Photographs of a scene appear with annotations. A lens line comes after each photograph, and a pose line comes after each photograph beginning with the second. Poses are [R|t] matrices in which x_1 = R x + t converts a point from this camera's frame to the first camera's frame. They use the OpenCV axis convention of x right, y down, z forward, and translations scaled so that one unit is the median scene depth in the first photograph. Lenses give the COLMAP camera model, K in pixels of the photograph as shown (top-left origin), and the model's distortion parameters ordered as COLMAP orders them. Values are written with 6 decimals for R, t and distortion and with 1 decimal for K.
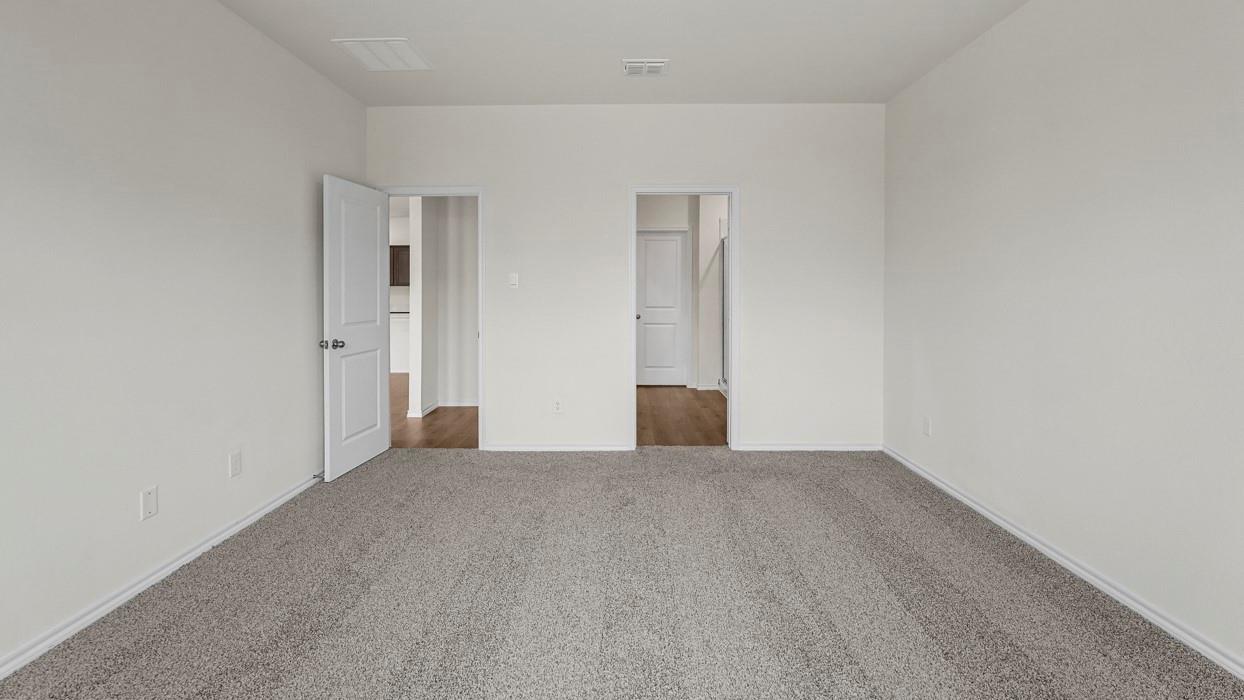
lens RADIAL K [[553.5, 0, 624.1], [0, 553.5, 296.0], [0, 0, 1]] dist [-0.002879, 0.000000]
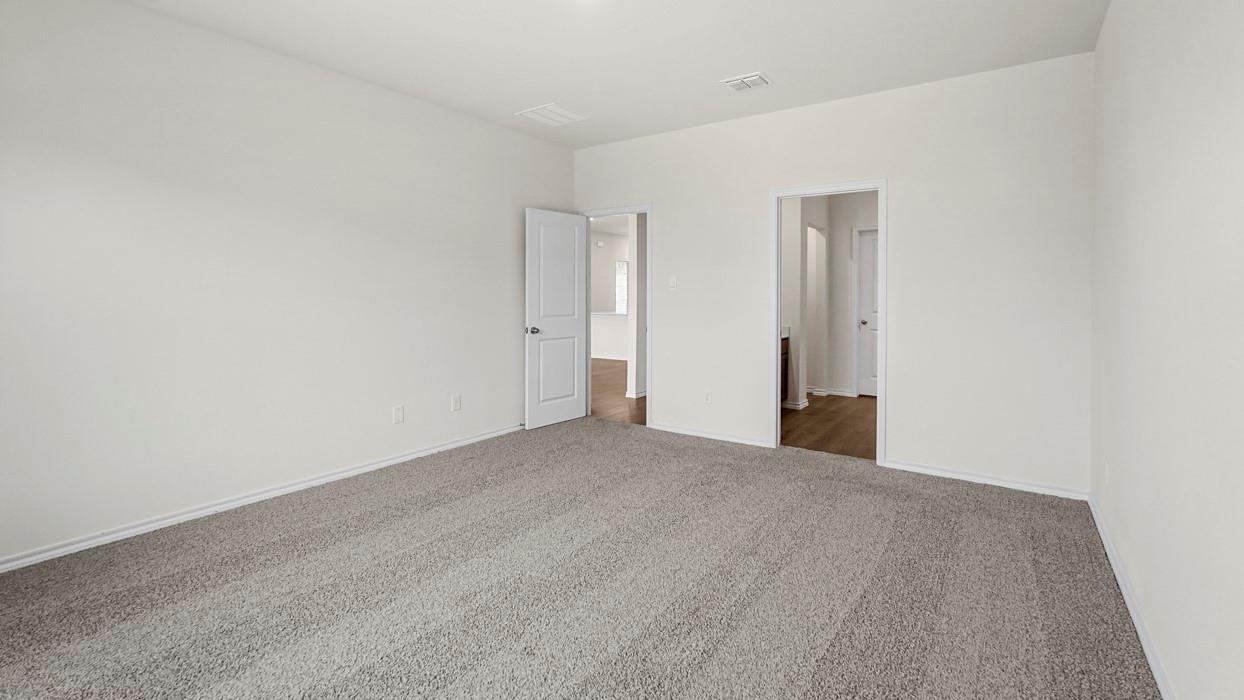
lens RADIAL K [[558.3, 0, 624.7], [0, 558.3, 300.4], [0, 0, 1]] dist [-0.005399, 0.000080]
pose [[0.822466, 0.012216, -0.568683, 0.437588], [-0.012405, 0.999917, 0.003538, 0.004903], [0.568679, 0.004144, 0.822549, -0.011681]]
